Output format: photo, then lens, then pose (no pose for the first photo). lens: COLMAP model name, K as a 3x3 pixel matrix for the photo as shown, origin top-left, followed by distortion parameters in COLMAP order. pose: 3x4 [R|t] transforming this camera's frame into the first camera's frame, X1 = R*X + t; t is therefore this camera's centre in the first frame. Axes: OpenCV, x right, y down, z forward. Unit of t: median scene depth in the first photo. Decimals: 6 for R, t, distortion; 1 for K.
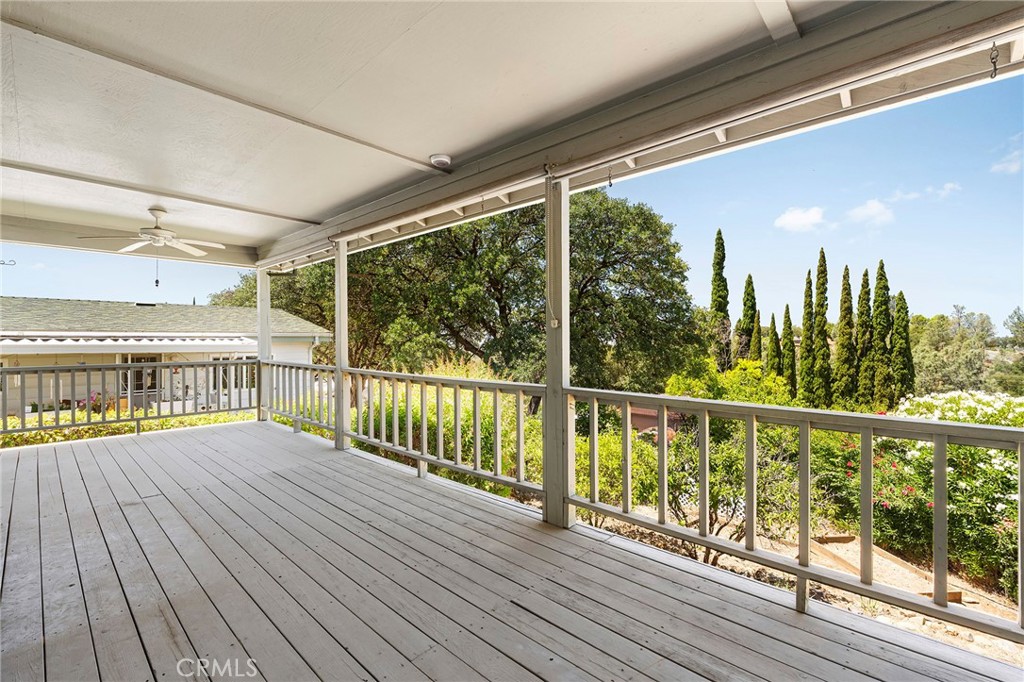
lens RADIAL K [[444.4, 0, 508.0], [0, 444.4, 344.9], [0, 0, 1]] dist [-0.004518, -0.000031]
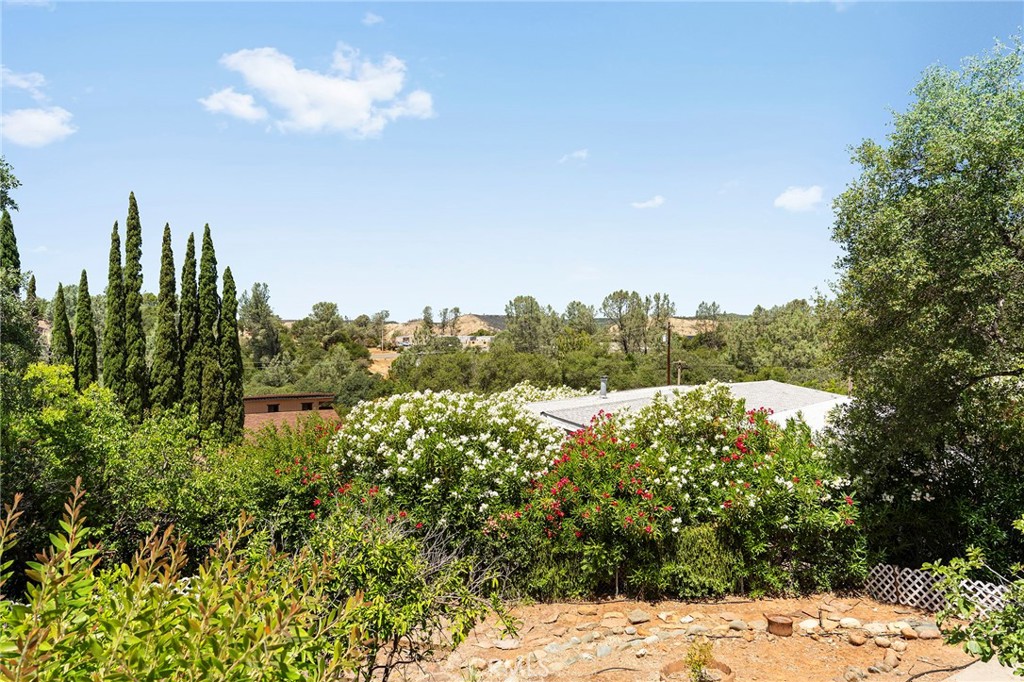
lens RADIAL K [[627.0, 0, 515.5], [0, 627.0, 343.7], [0, 0, 1]] dist [-0.004808, 0.001266]
pose [[0.284116, -0.025307, 0.958456, -0.054618], [0.003130, 0.999671, 0.025468, -0.008705], [-0.958785, -0.004236, 0.284101, 0.169000]]
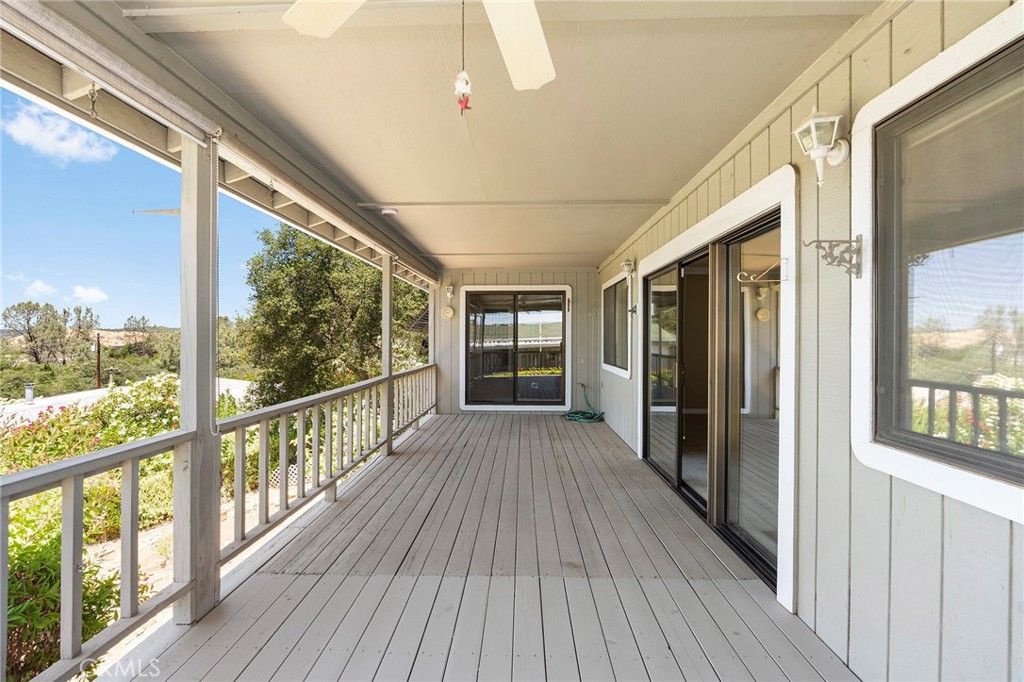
lens RADIAL K [[444.4, 0, 504.1], [0, 444.4, 335.6], [0, 0, 1]] dist [-0.004518, -0.000031]
pose [[-0.645752, 0.004332, 0.763535, -0.160648], [0.009753, 0.999949, 0.002576, -0.006701], [-0.763485, 0.009110, -0.645761, 0.186928]]
